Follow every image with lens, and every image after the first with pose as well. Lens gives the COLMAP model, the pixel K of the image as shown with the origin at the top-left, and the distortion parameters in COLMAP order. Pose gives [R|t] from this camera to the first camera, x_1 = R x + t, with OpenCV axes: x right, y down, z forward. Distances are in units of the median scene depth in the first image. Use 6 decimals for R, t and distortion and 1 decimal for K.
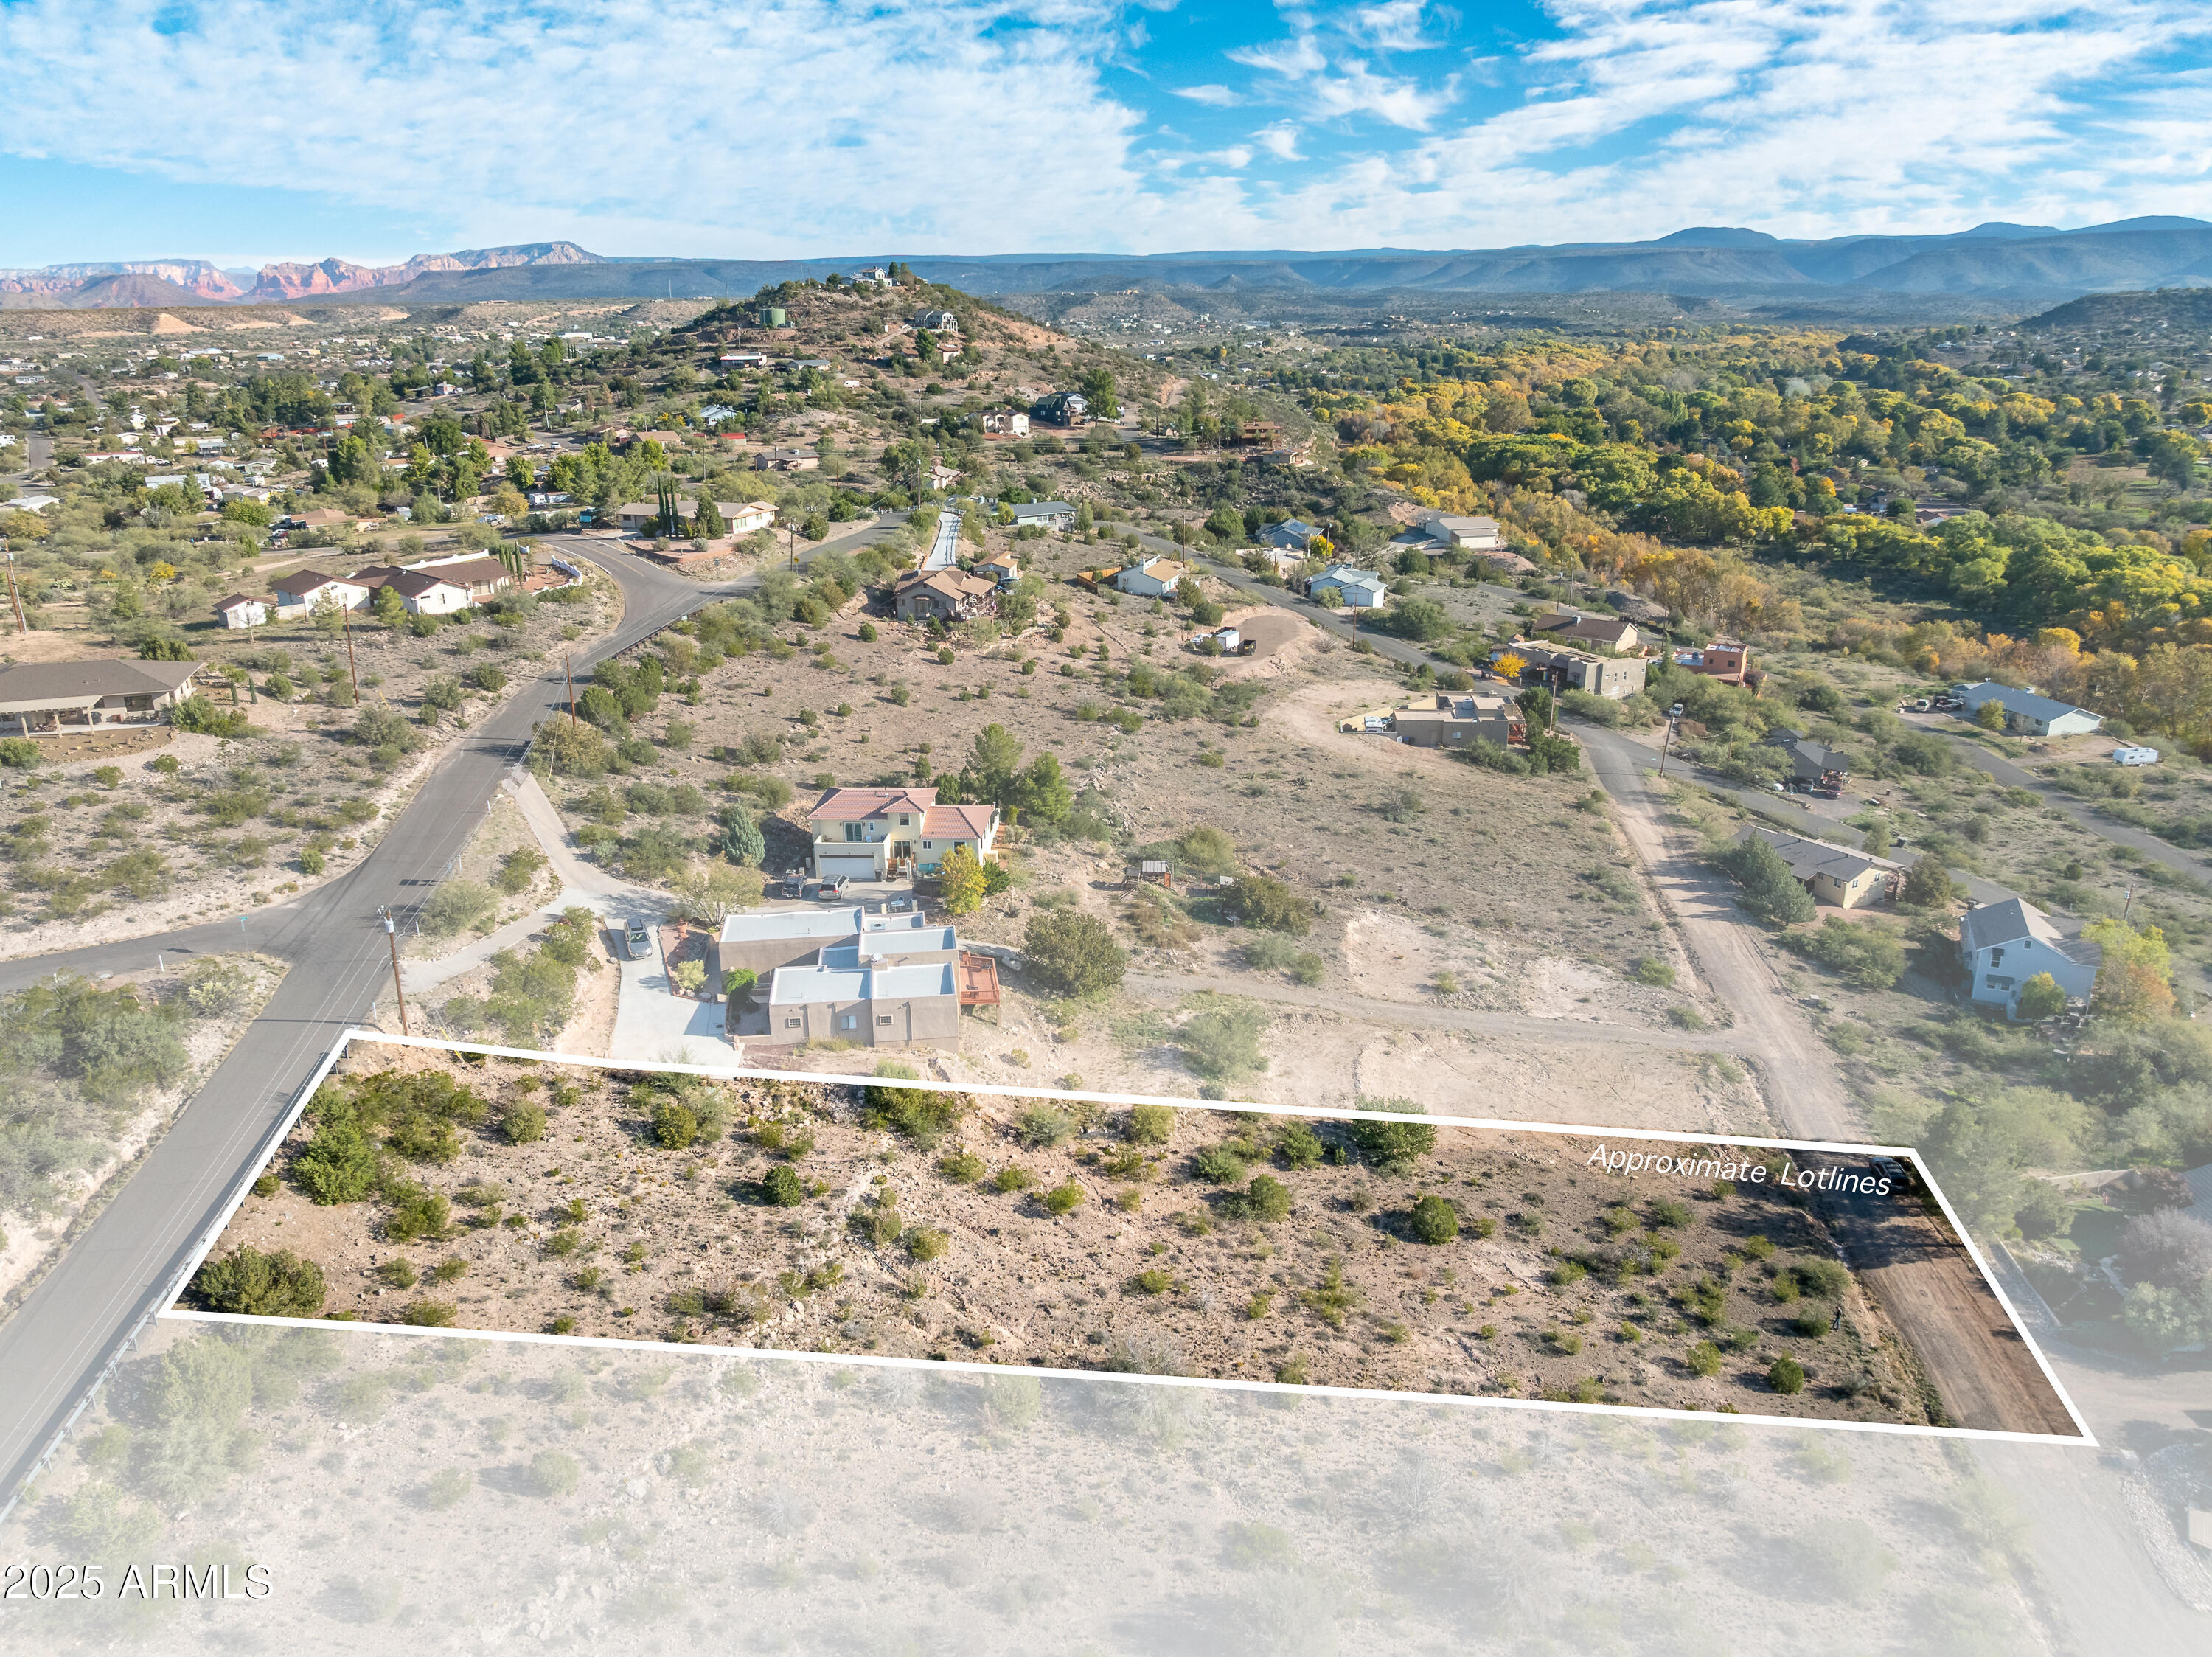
lens RADIAL K [[1545.7, 0, 1110.4], [0, 1545.7, 852.7], [0, 0, 1]] dist [-0.032466, -0.001863]
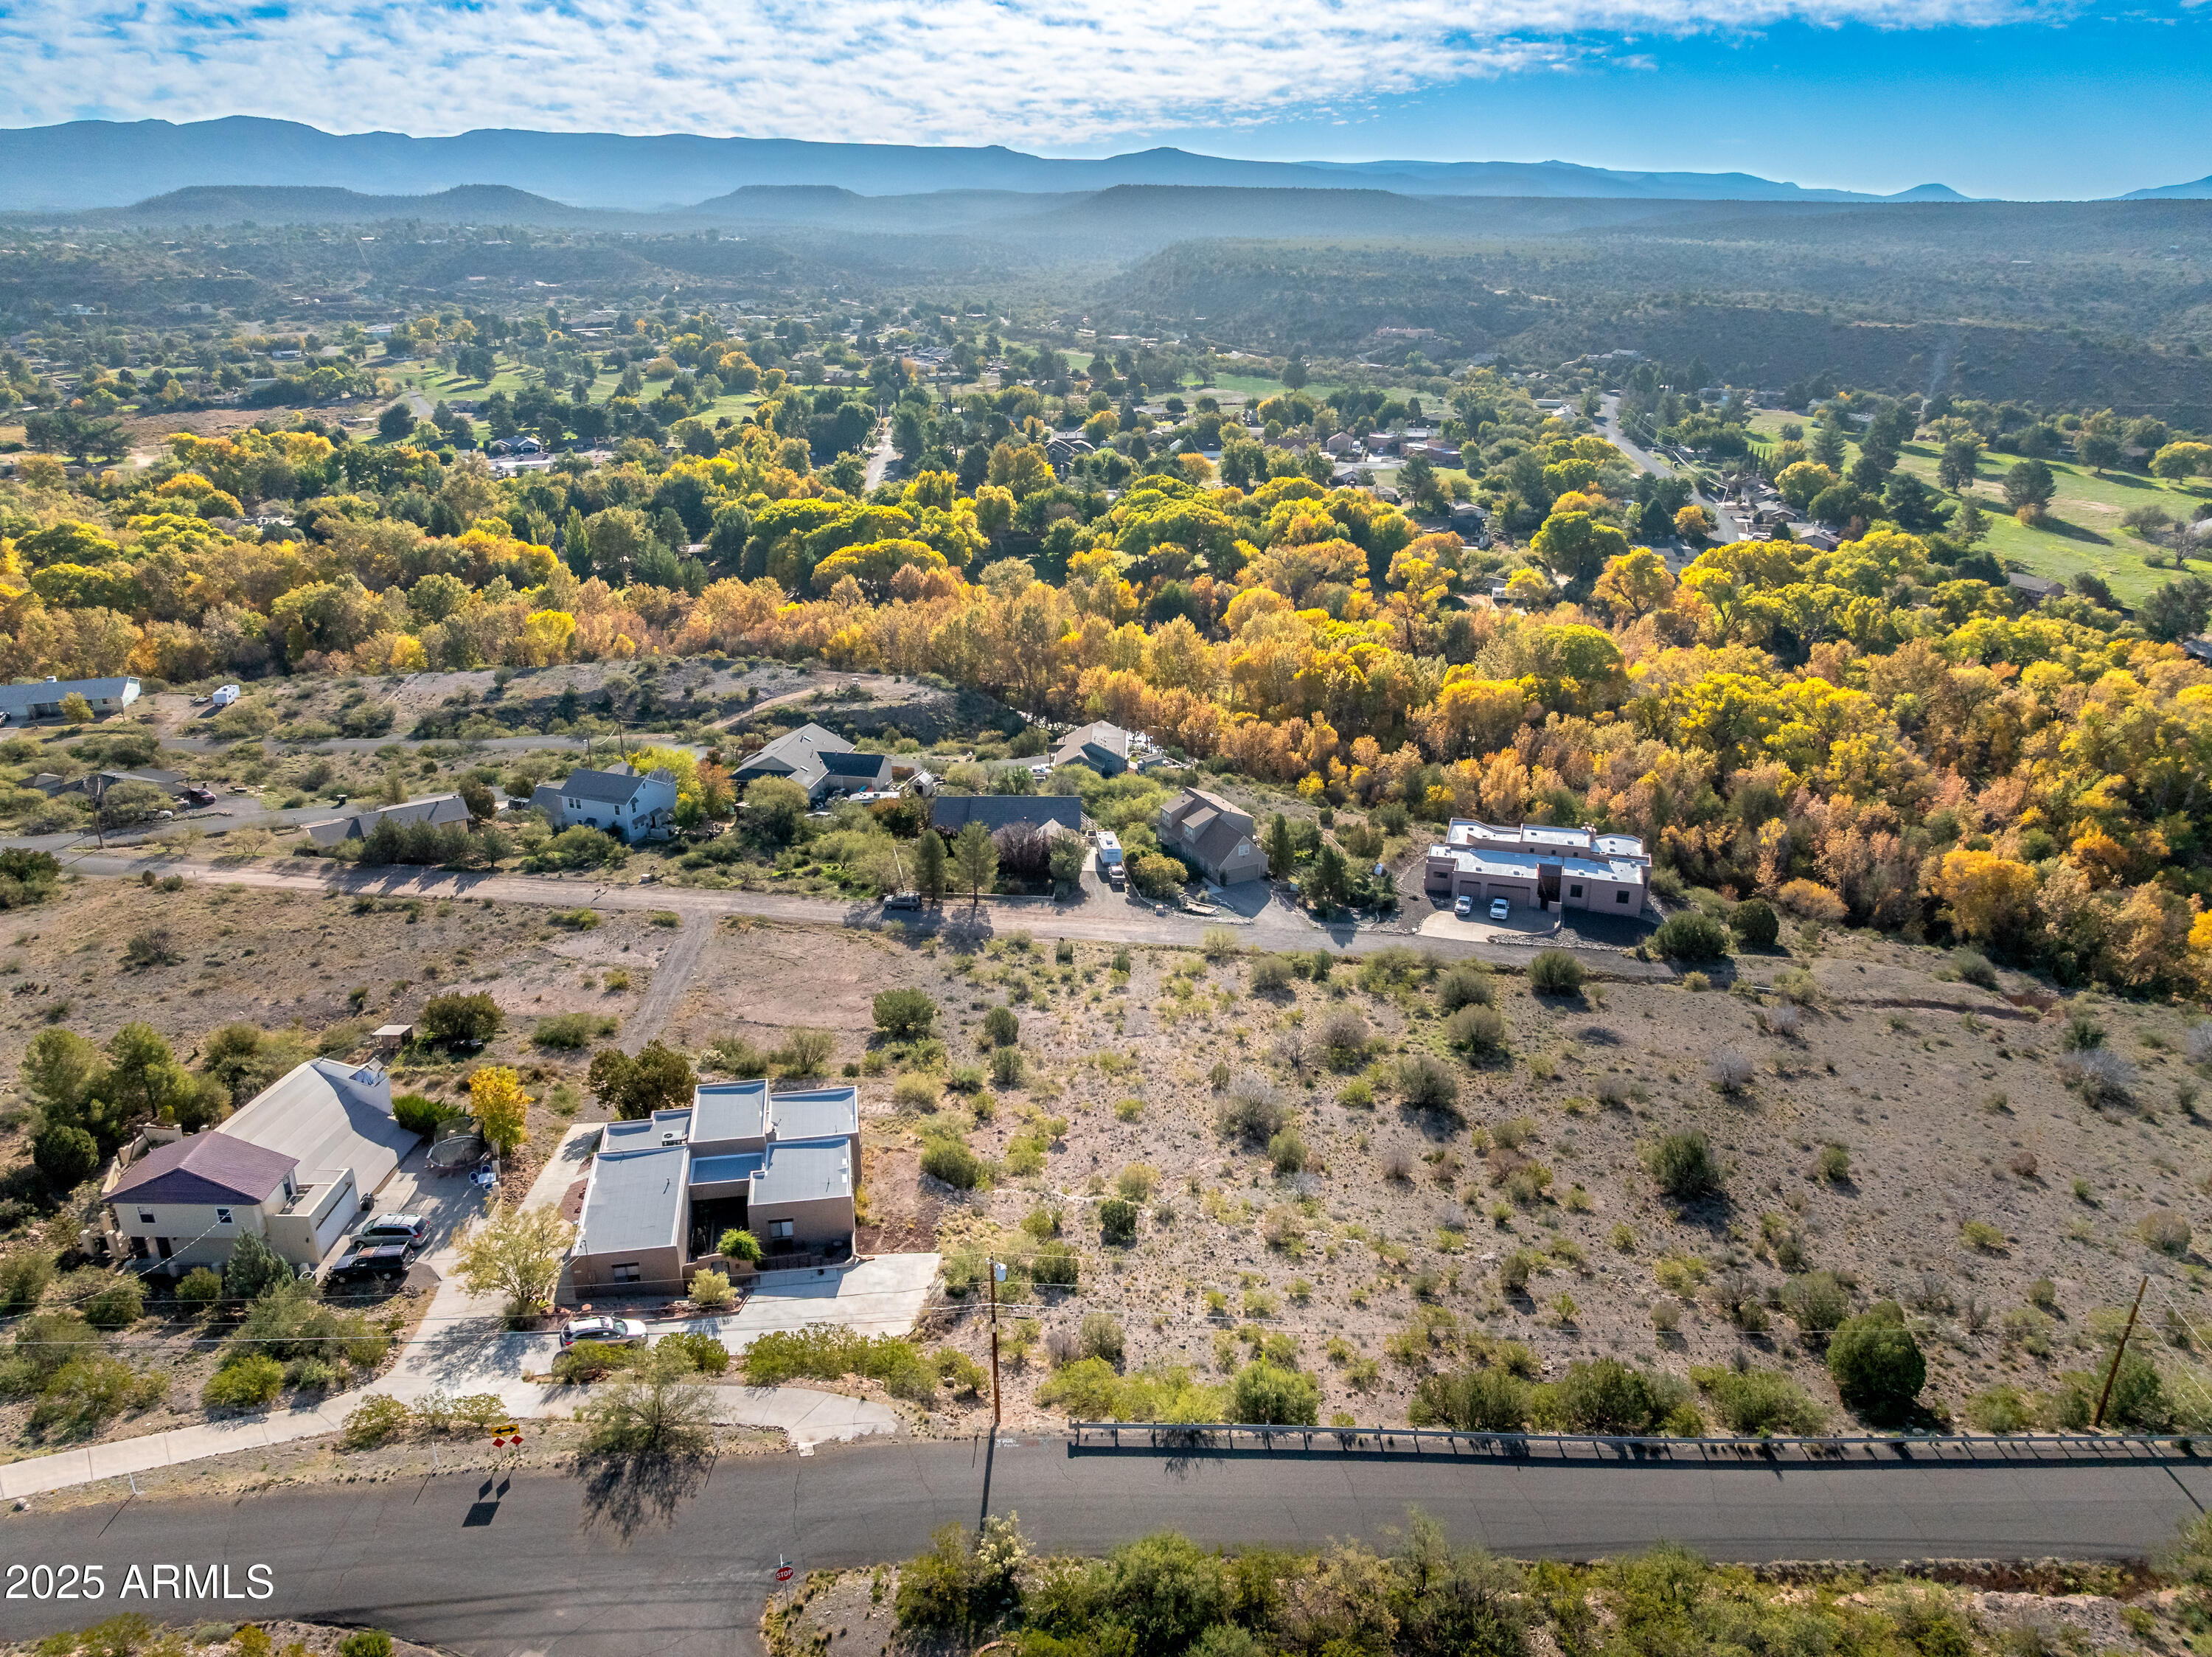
lens RADIAL K [[1555.9, 0, 1113.4], [0, 1555.9, 830.1], [0, 0, 1]] dist [-0.027374, -0.011635]
pose [[-0.033321, -0.360758, 0.932064, -0.677922], [0.334612, 0.874736, 0.350532, -0.238180], [-0.941767, 0.323559, 0.091567, 0.501251]]
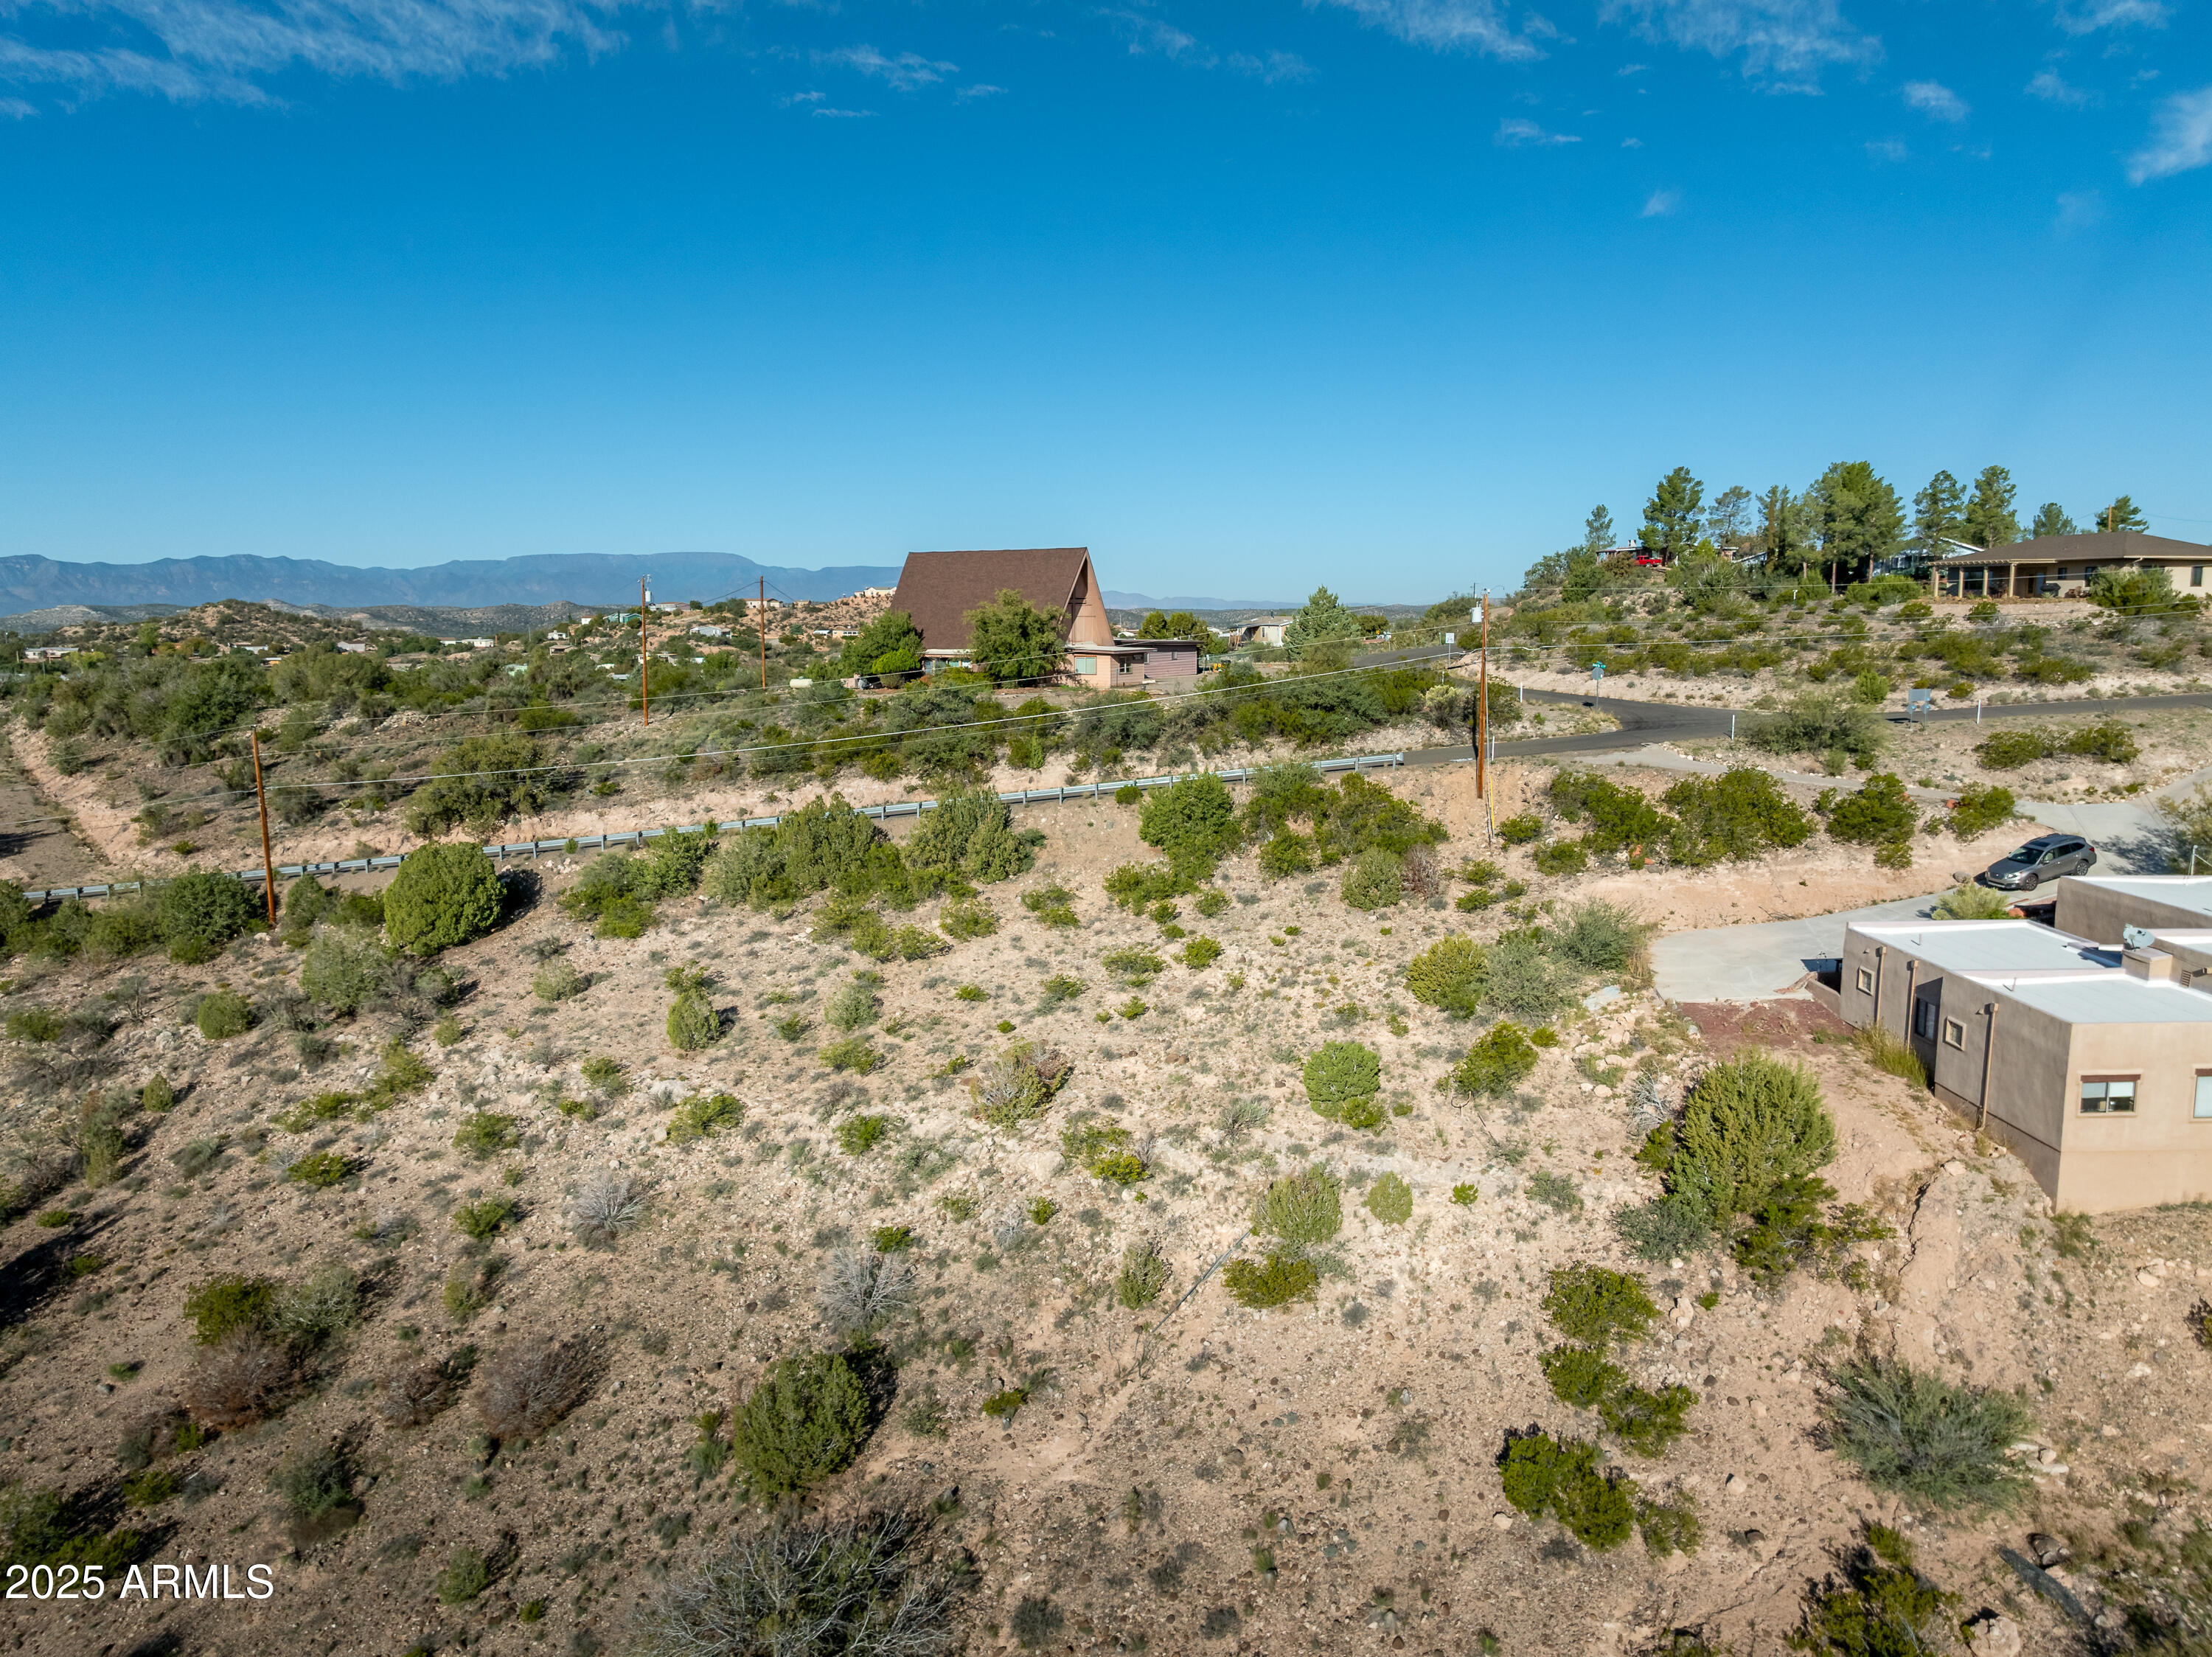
lens RADIAL K [[1564.5, 0, 1114.4], [0, 1564.5, 827.3], [0, 0, 1]] dist [-0.040068, -0.001171]
pose [[-0.124605, 0.137750, -0.982598, 0.185926], [-0.327122, 0.929243, 0.171753, 0.044078], [0.936731, 0.342831, -0.070727, 0.571786]]
